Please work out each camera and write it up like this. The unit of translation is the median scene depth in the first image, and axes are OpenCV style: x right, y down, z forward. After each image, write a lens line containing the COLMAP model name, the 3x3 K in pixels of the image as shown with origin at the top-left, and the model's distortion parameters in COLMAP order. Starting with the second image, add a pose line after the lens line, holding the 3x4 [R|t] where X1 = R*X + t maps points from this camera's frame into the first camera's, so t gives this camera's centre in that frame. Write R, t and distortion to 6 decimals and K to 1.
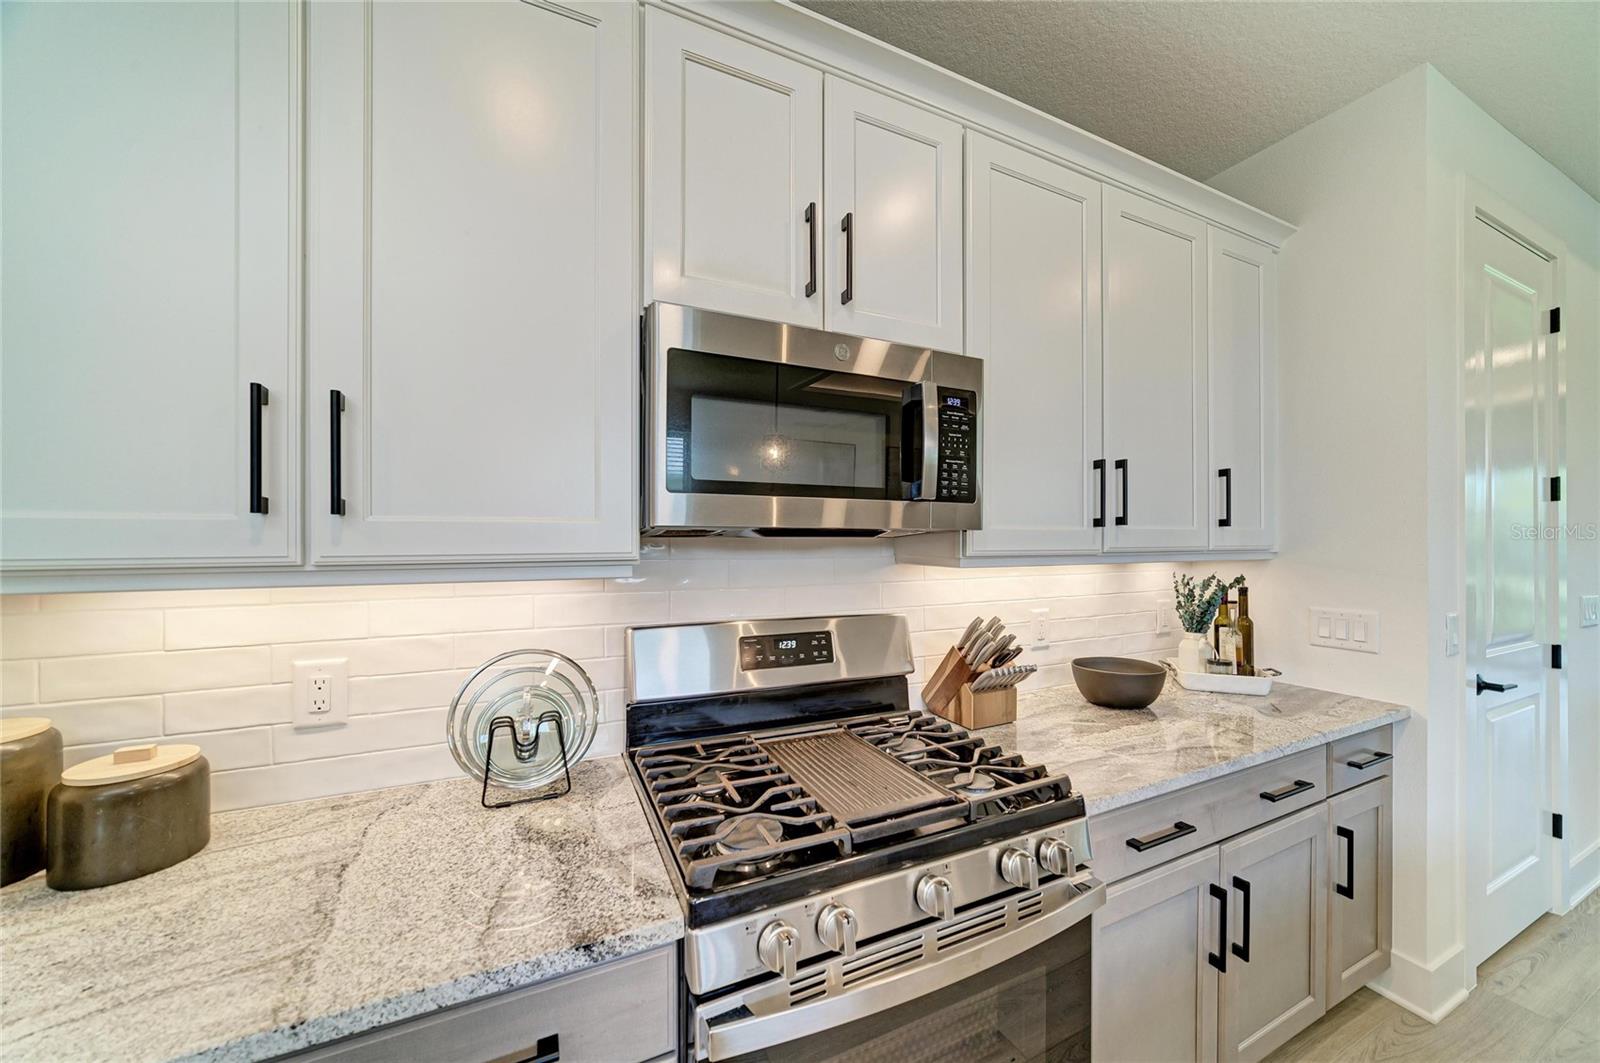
lens RADIAL K [[576.0, 0, 827.2], [0, 576.0, 540.8], [0, 0, 1]] dist [-0.011390, 0.000018]
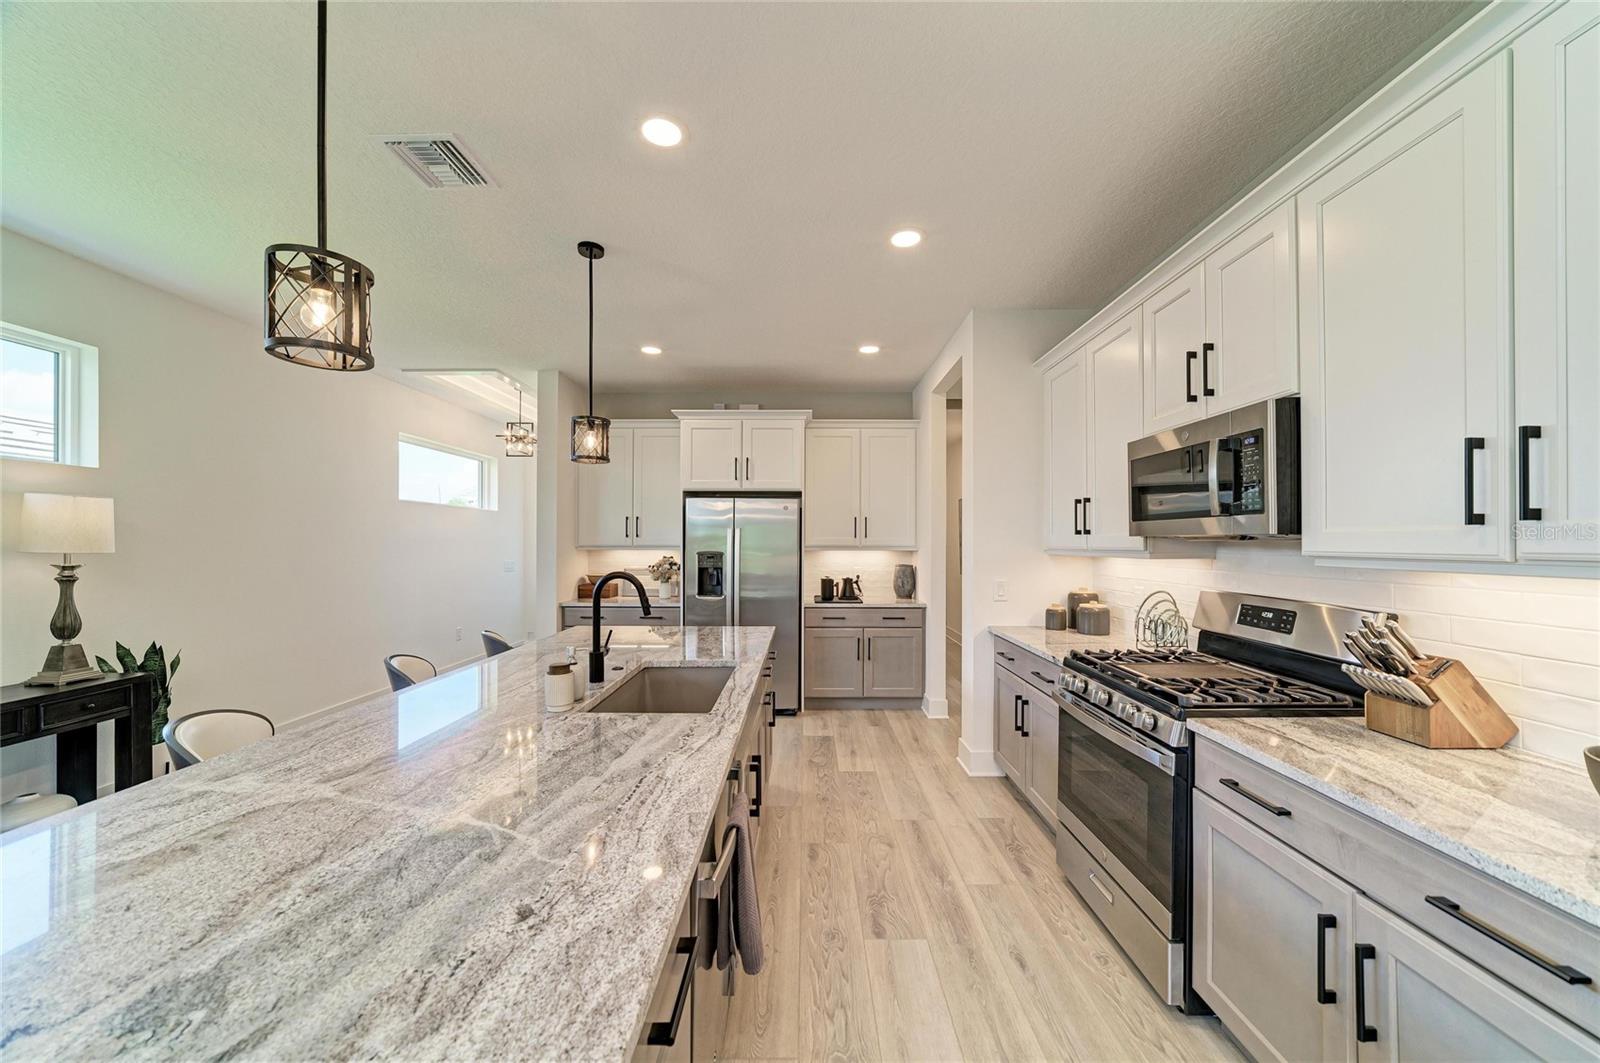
lens RADIAL K [[573.0, 0, 804.9], [0, 573.0, 539.9], [0, 0, 1]] dist [-0.027624, 0.008179]
pose [[-0.435099, -0.003261, -0.900377, 1.715694], [0.000366, 0.999993, -0.003798, -0.001932], [0.900383, -0.001982, -0.435094, 0.577965]]
